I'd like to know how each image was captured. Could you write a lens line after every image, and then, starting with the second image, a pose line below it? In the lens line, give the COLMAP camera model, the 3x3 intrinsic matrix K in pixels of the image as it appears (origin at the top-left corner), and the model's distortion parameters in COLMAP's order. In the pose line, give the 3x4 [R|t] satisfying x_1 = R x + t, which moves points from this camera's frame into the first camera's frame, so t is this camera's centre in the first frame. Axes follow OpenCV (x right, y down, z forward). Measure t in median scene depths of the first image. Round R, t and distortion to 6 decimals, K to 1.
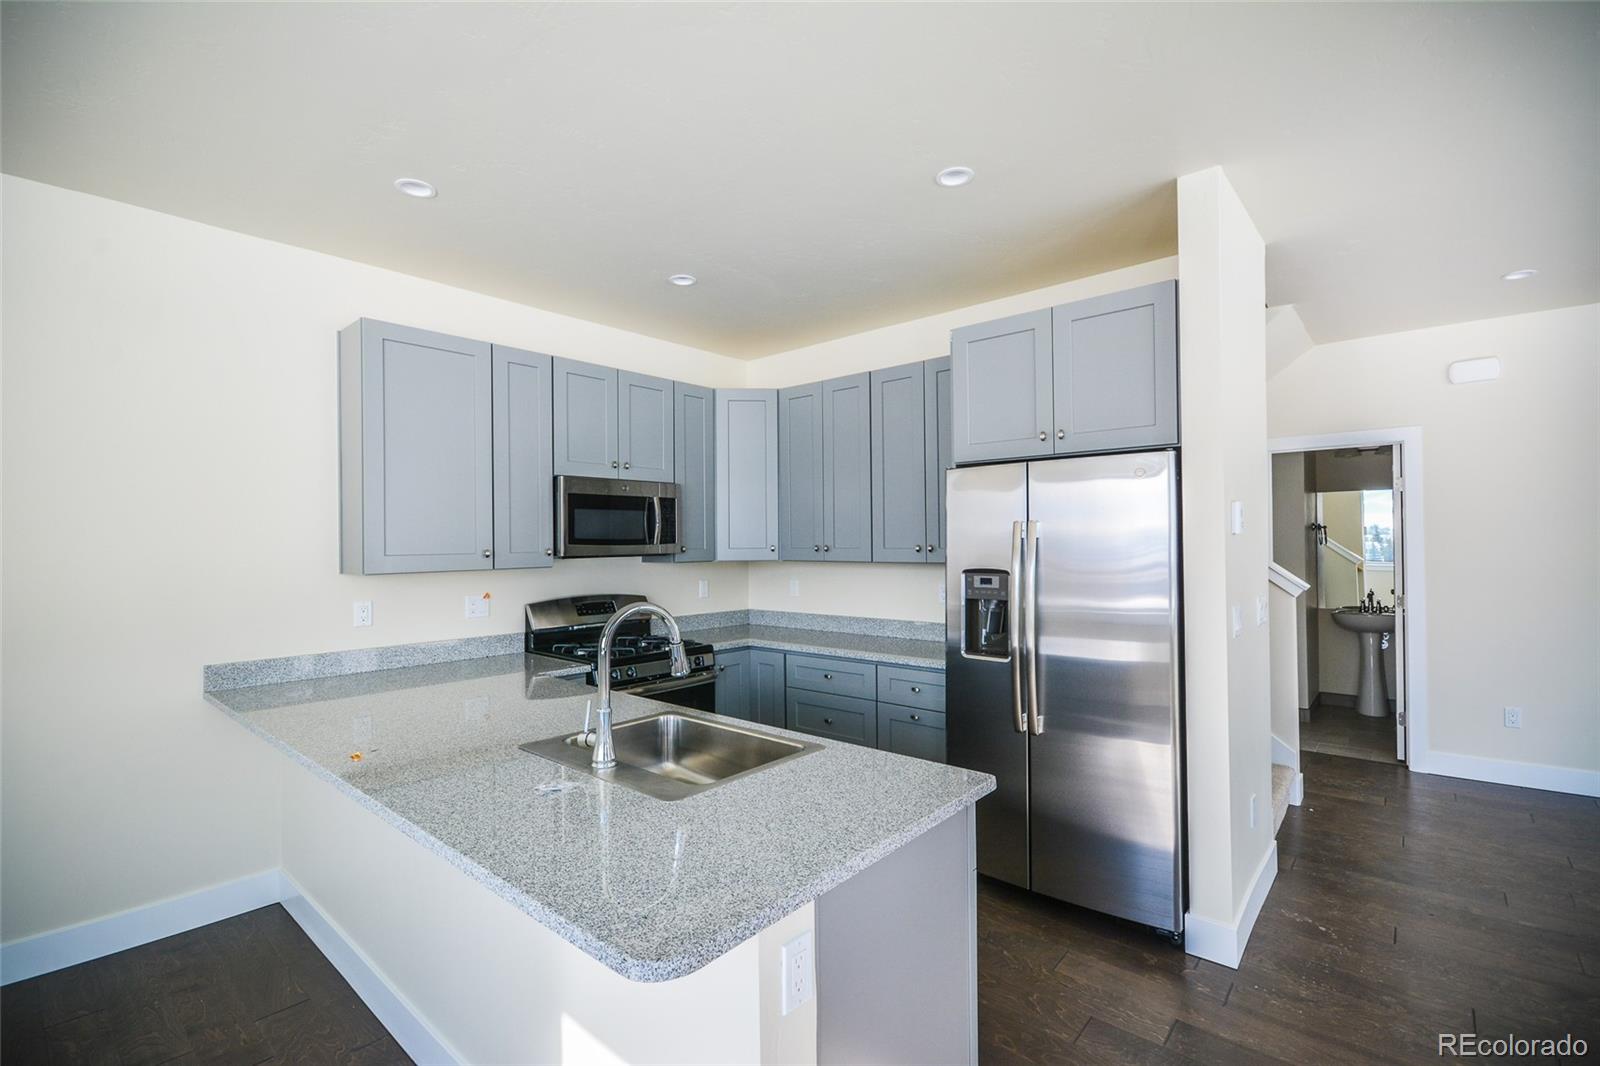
lens RADIAL K [[710.7, 0, 800.0], [0, 710.7, 533.0], [0, 0, 1]] dist [-0.001743, -0.000474]
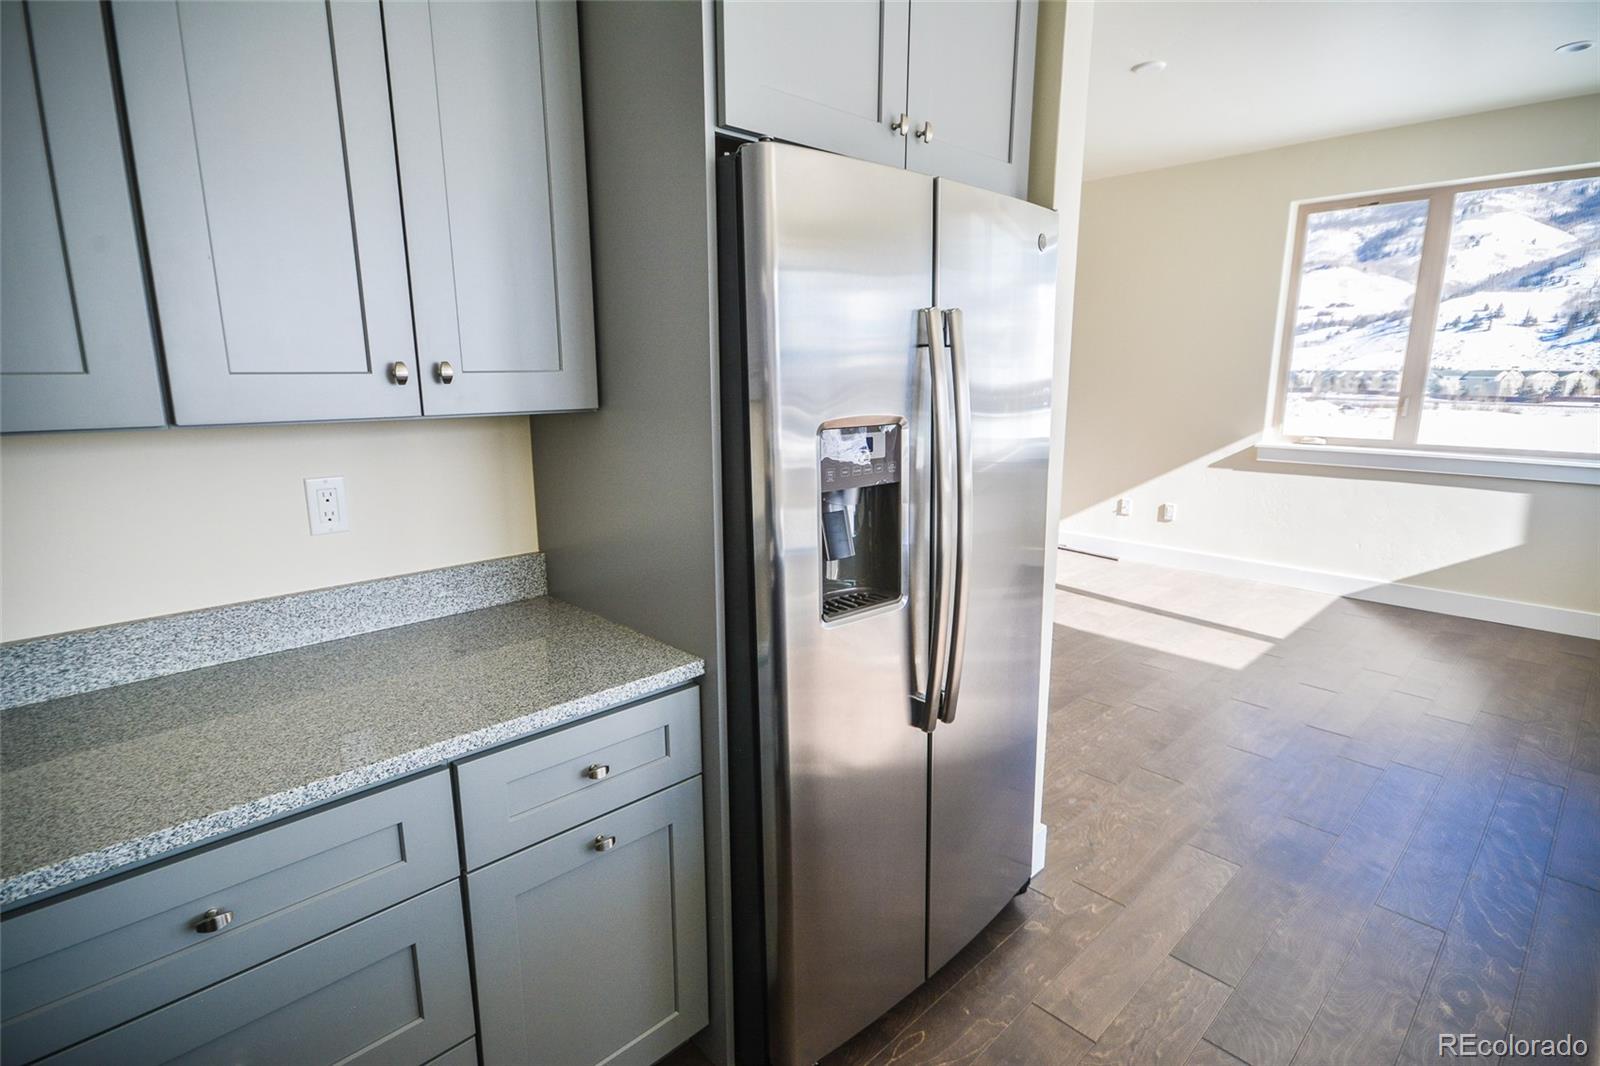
lens RADIAL K [[792.2, 0, 799.7], [0, 792.2, 533.6], [0, 0, 1]] dist [0.000838, 0.000601]
pose [[0.089445, -0.188786, 0.977936, -0.167698], [-0.009688, 0.981660, 0.190391, 0.022122], [-0.995945, -0.026504, 0.085976, 0.745585]]
